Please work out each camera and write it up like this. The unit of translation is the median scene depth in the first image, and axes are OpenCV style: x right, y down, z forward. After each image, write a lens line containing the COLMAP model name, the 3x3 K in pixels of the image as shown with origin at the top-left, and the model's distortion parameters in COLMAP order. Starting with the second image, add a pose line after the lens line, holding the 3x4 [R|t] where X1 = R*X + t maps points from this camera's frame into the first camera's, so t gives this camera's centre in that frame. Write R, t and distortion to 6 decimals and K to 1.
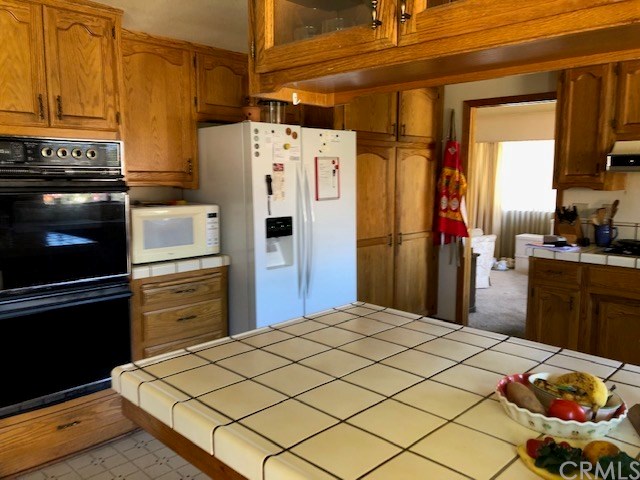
lens RADIAL K [[520.4, 0, 320.0], [0, 520.4, 239.6], [0, 0, 1]] dist [0.004283, 0.011145]
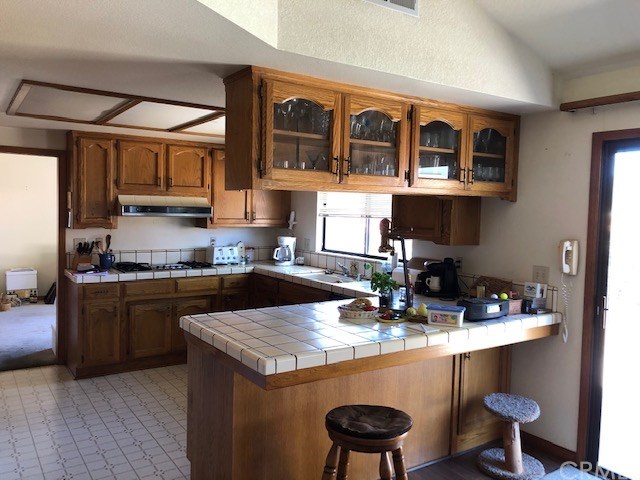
lens RADIAL K [[520.4, 0, 319.4], [0, 520.4, 240.0], [0, 0, 1]] dist [0.004283, 0.011145]
pose [[0.193033, -0.059217, 0.979404, -0.734254], [0.104863, 0.993705, 0.039415, -0.062466], [-0.975573, 0.095094, 0.198027, 0.185939]]
